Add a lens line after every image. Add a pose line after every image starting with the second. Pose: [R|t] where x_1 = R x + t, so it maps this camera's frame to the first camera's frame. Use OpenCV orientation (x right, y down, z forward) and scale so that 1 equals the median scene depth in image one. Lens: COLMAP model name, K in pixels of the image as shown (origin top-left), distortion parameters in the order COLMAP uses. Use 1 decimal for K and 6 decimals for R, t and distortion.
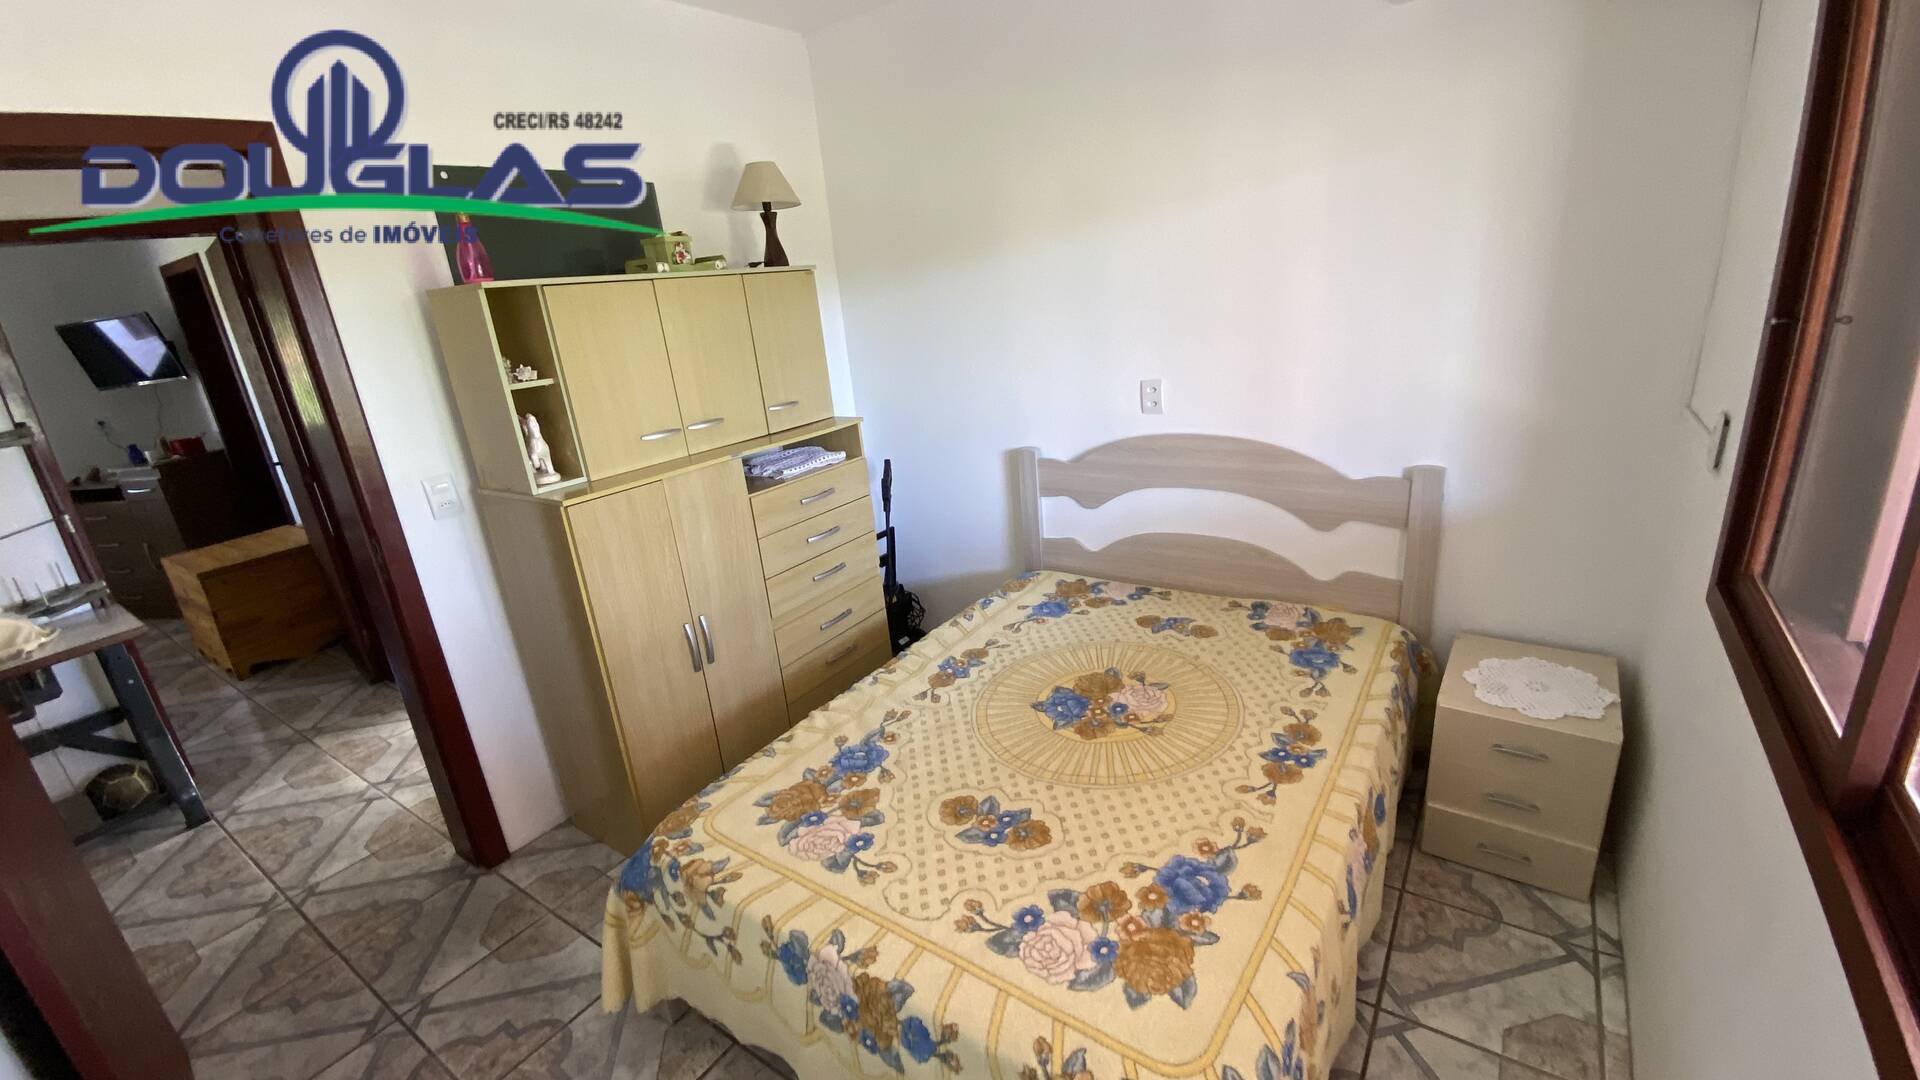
lens RADIAL K [[792.0, 0, 951.2], [0, 792.0, 528.8], [0, 0, 1]] dist [0.019007, -0.019475]
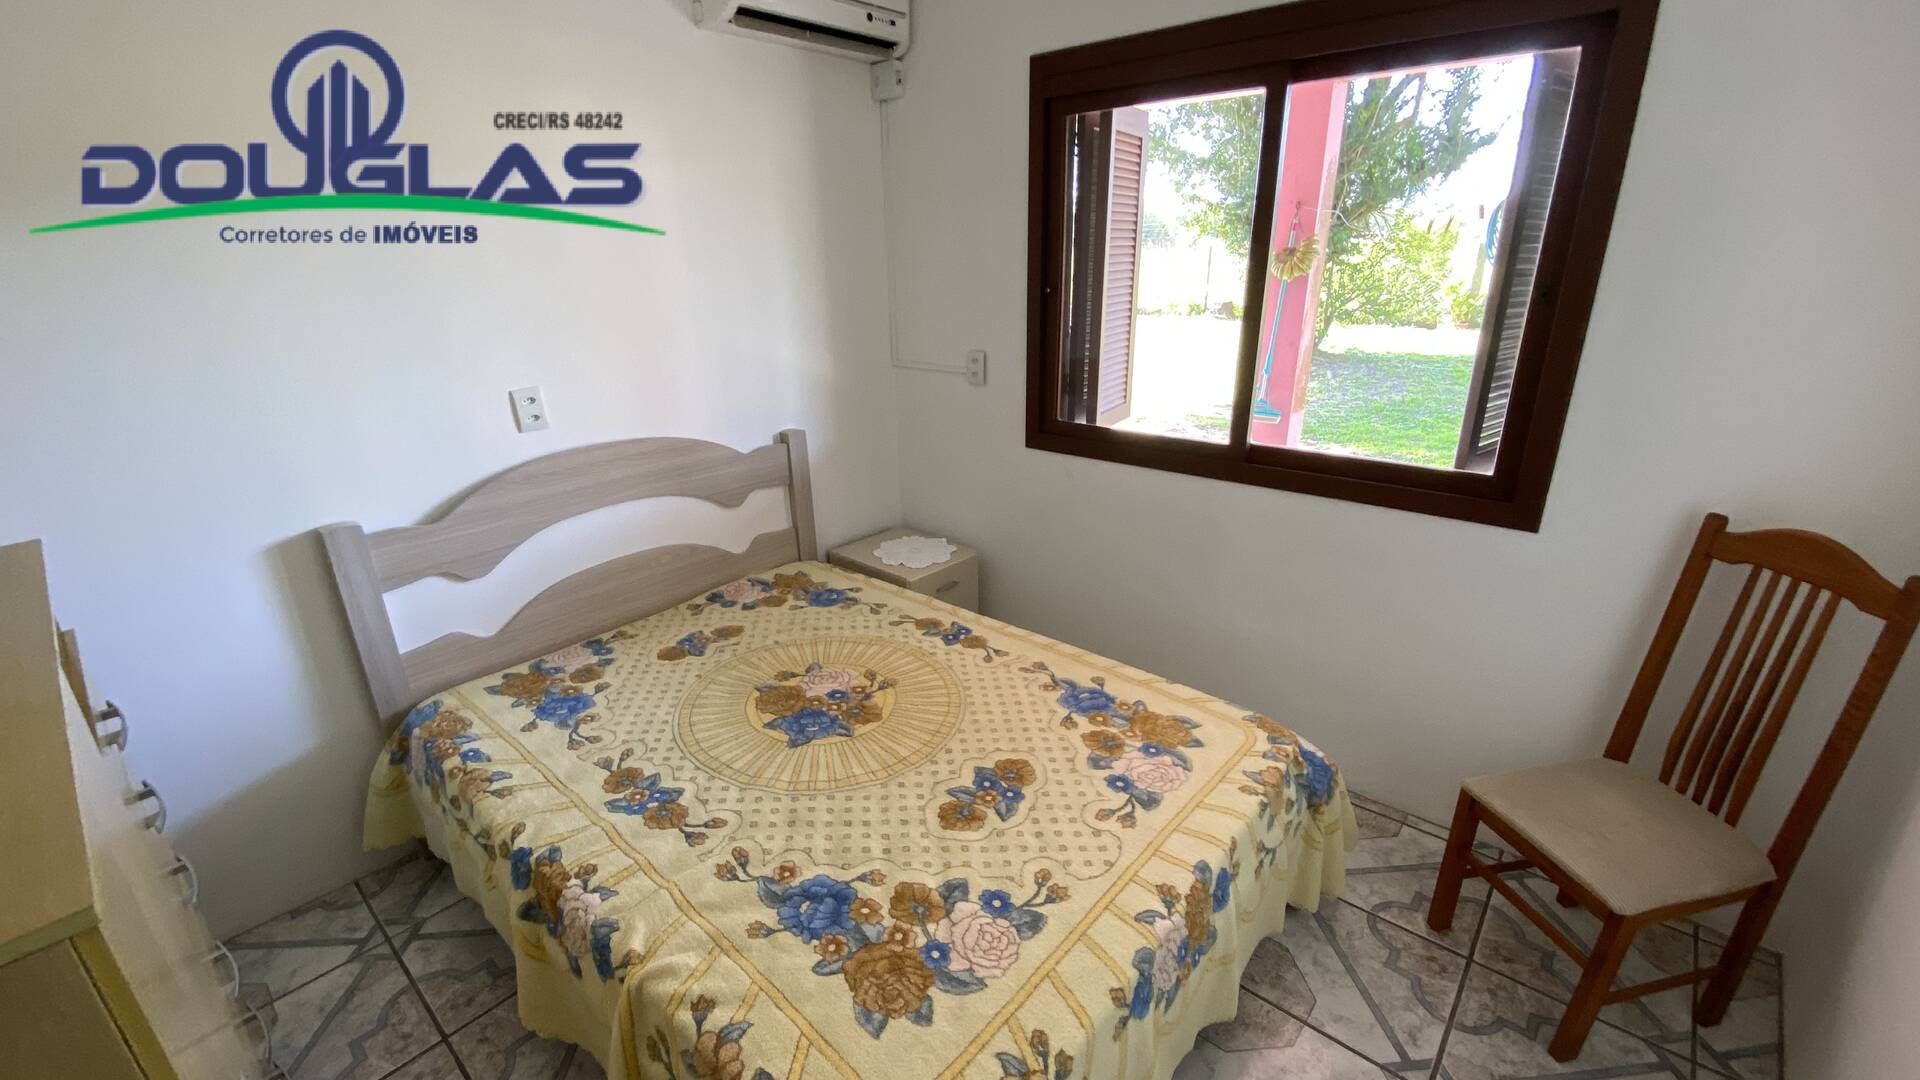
lens RADIAL K [[792.0, 0, 951.6], [0, 792.0, 548.6], [0, 0, 1]] dist [0.019007, -0.019475]
pose [[0.087060, -0.257541, 0.962337, -0.625891], [0.311911, 0.924482, 0.219192, -0.100210], [-0.946114, 0.281081, 0.160815, 0.632546]]
